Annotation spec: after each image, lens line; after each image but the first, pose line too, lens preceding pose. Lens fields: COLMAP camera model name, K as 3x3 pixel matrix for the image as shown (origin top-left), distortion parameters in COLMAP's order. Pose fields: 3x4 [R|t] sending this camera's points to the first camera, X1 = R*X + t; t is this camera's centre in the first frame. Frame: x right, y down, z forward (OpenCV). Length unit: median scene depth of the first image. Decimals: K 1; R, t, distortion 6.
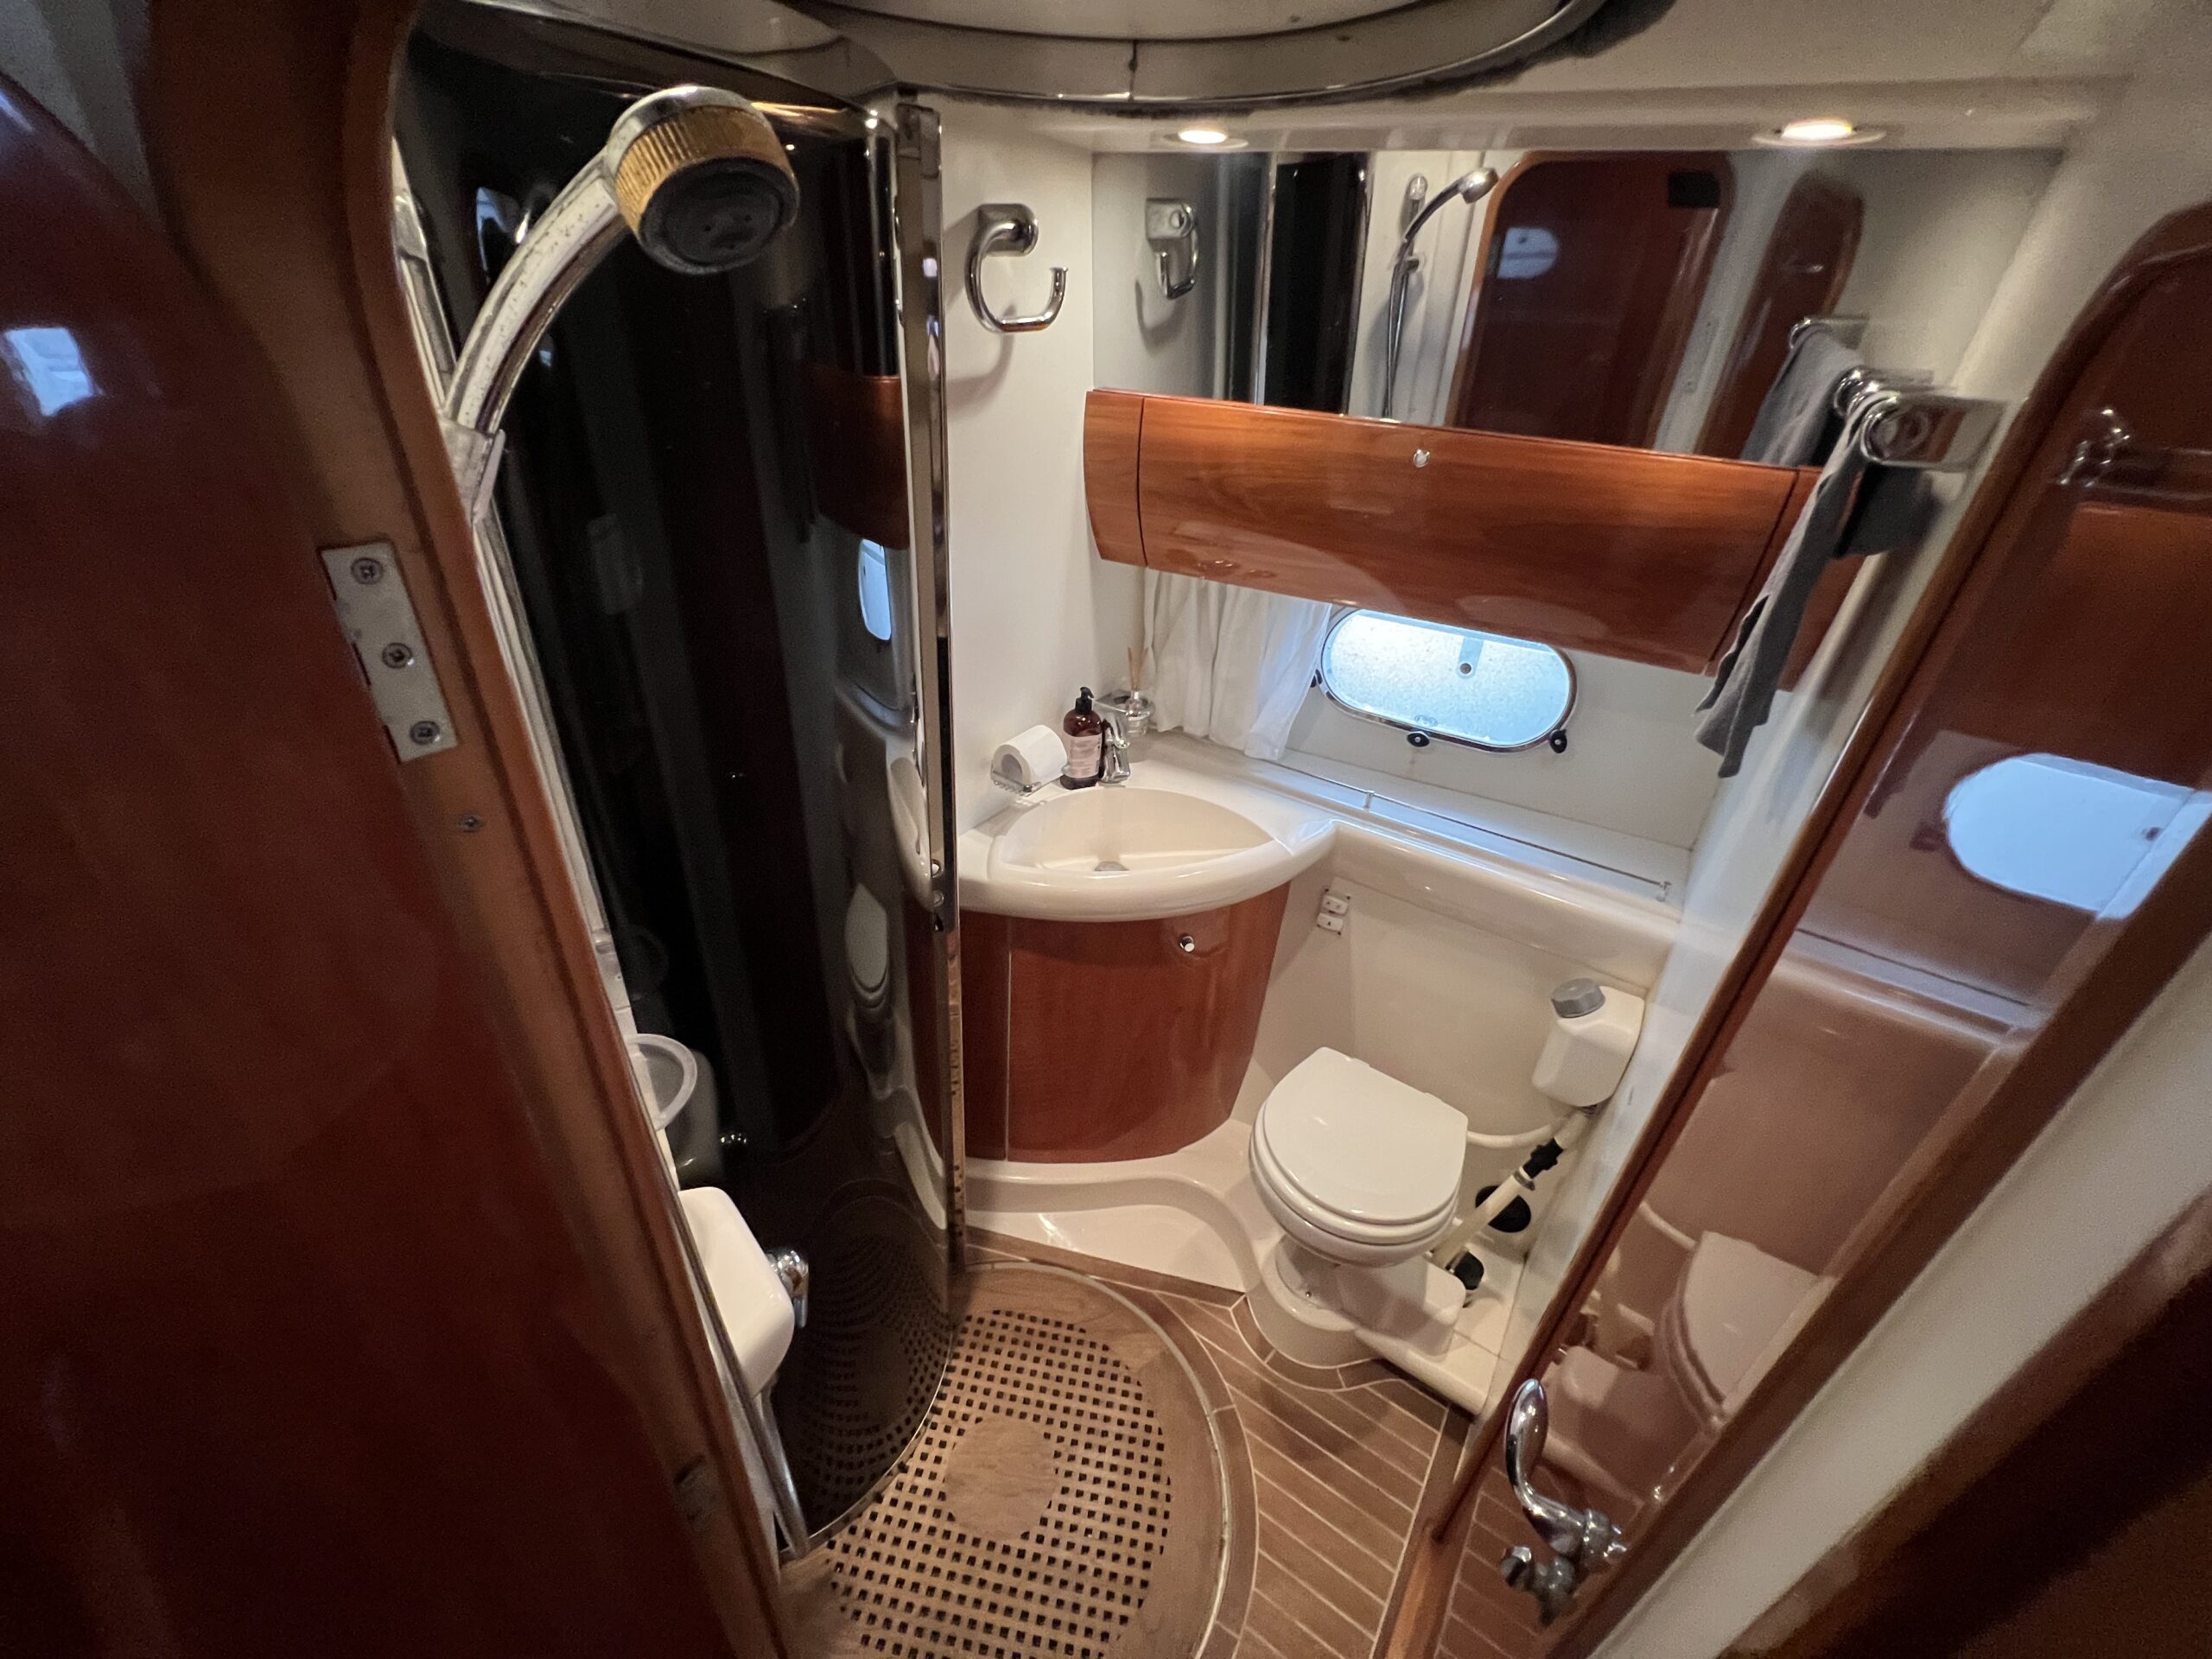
lens RADIAL K [[887.0, 0, 1102.5], [0, 887.0, 822.0], [0, 0, 1]] dist [-0.004101, 0.000838]
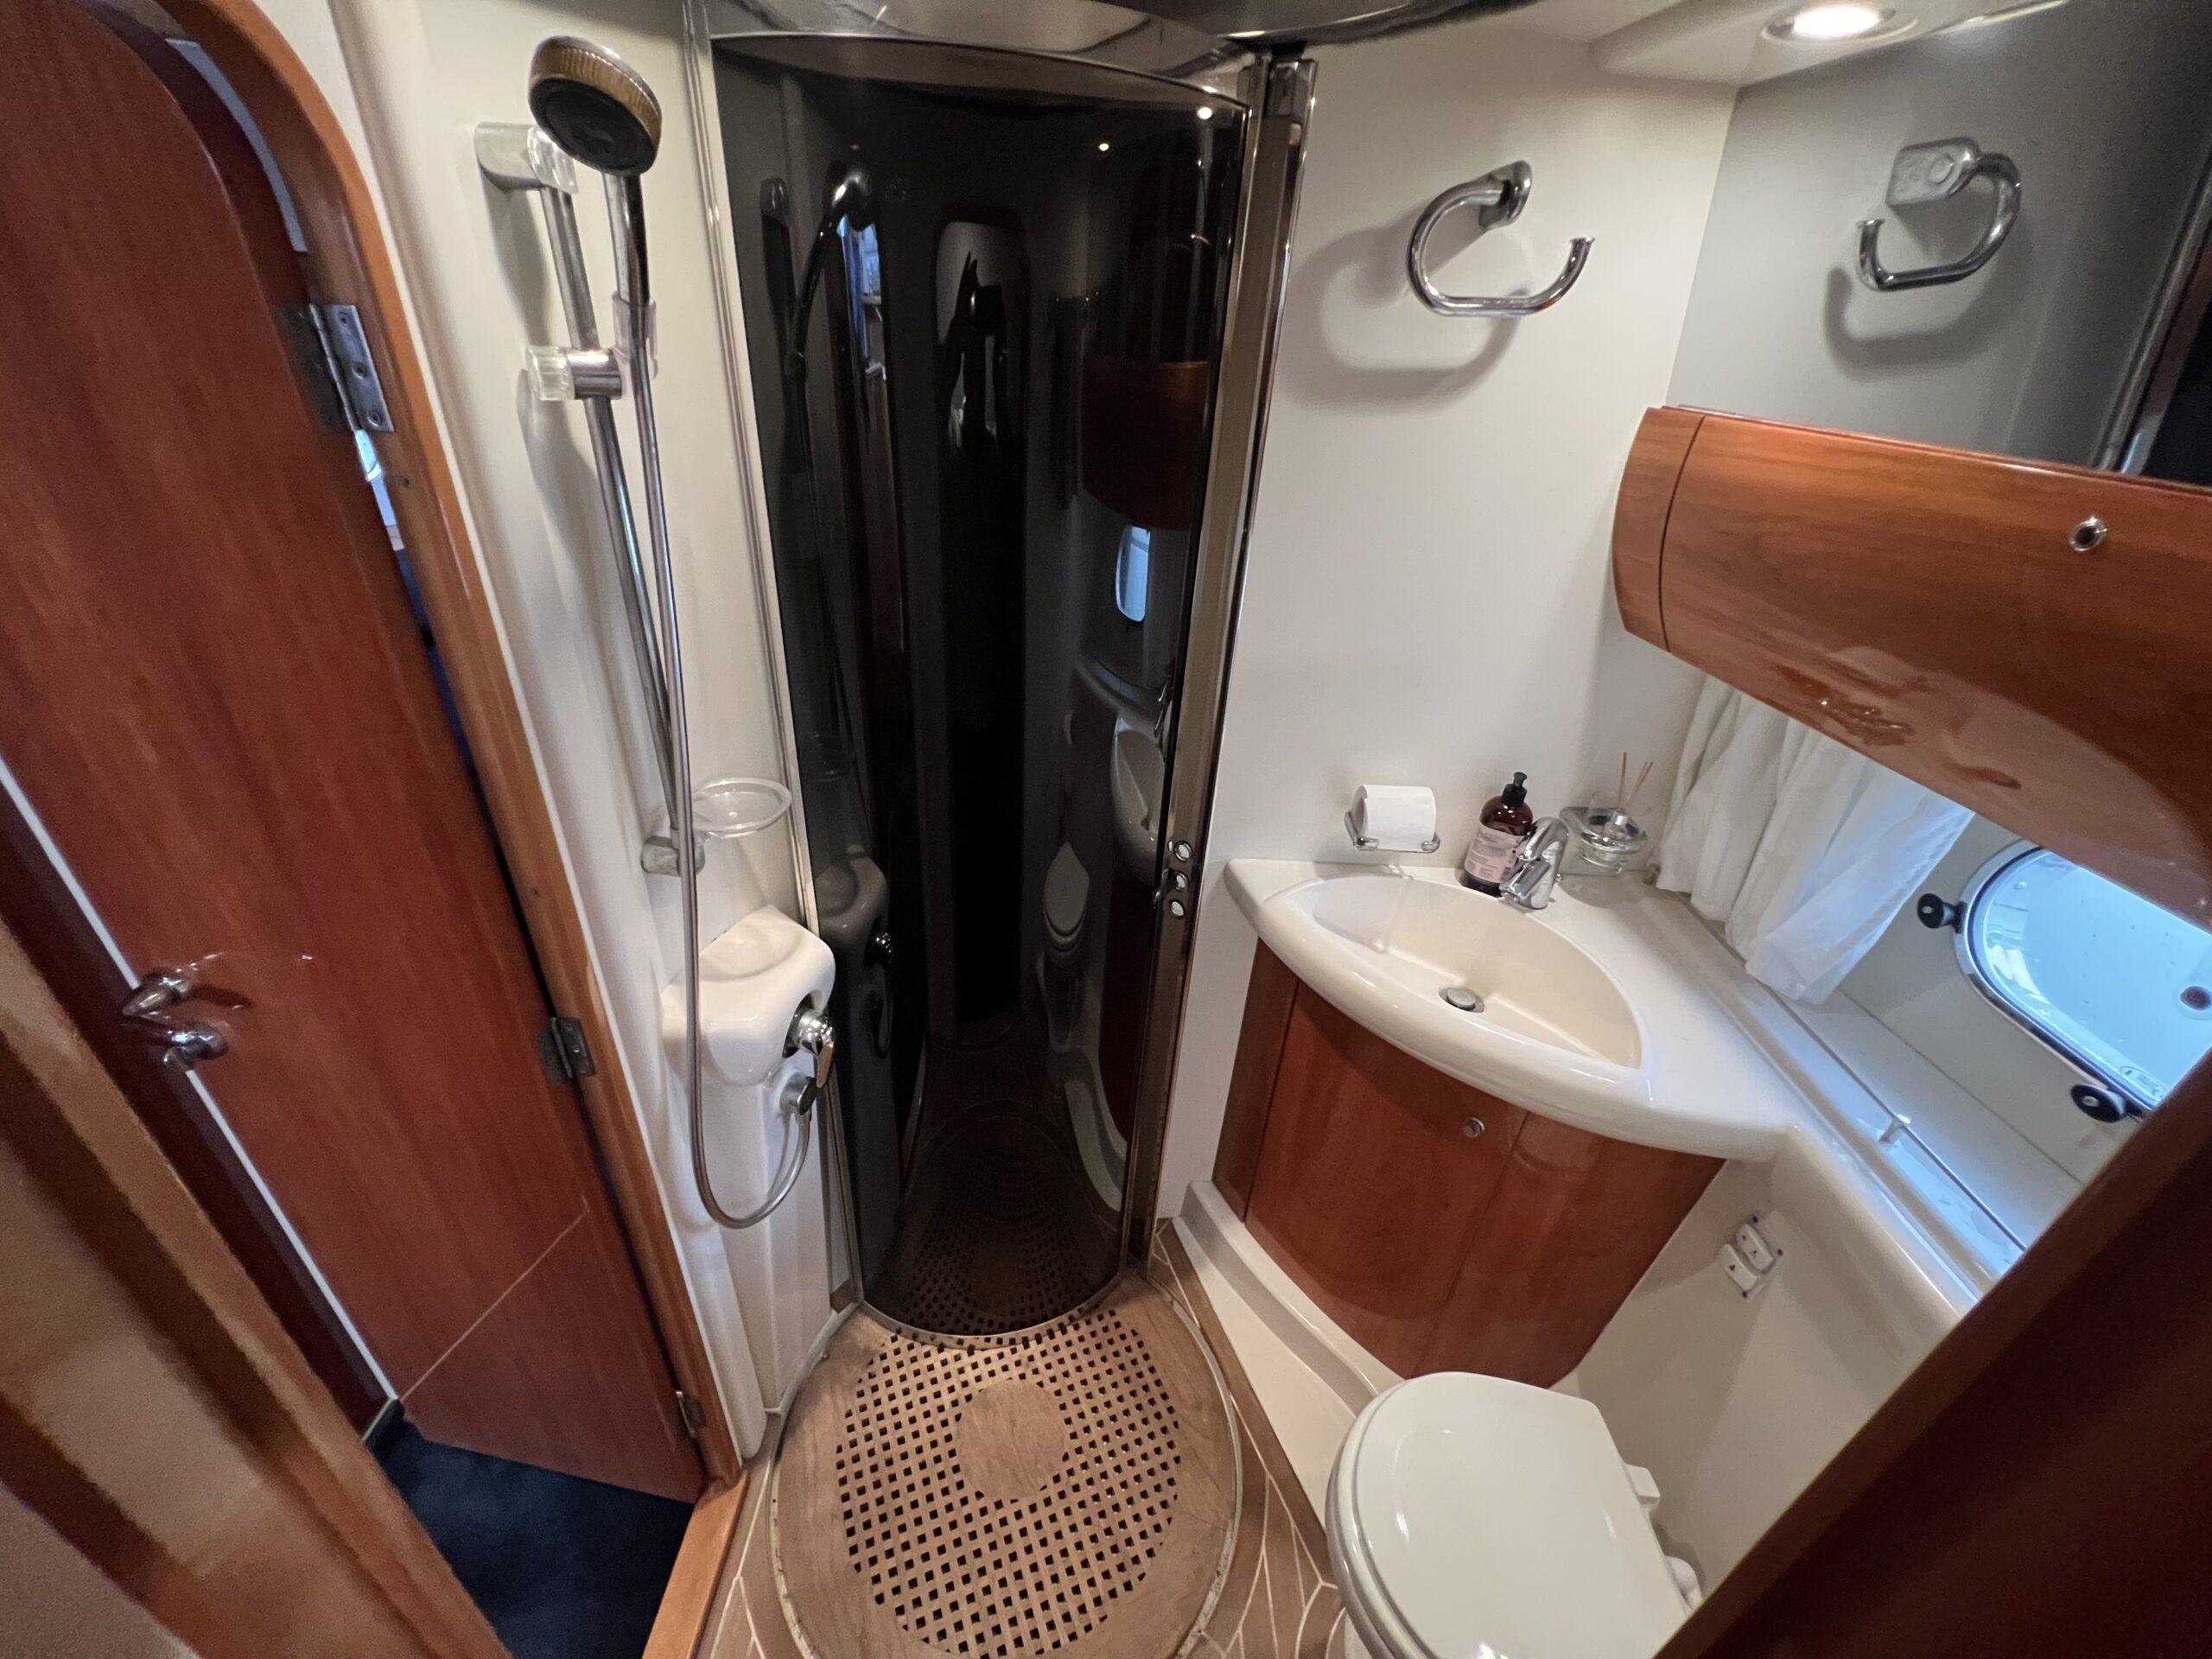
lens RADIAL K [[887.0, 0, 1102.5], [0, 887.0, 822.0], [0, 0, 1]] dist [-0.004101, 0.000838]
pose [[0.540451, 0.373784, -0.753789, 0.430987], [-0.407690, 0.900040, 0.154001, -0.095463], [0.736003, 0.224083, 0.638816, 0.257923]]
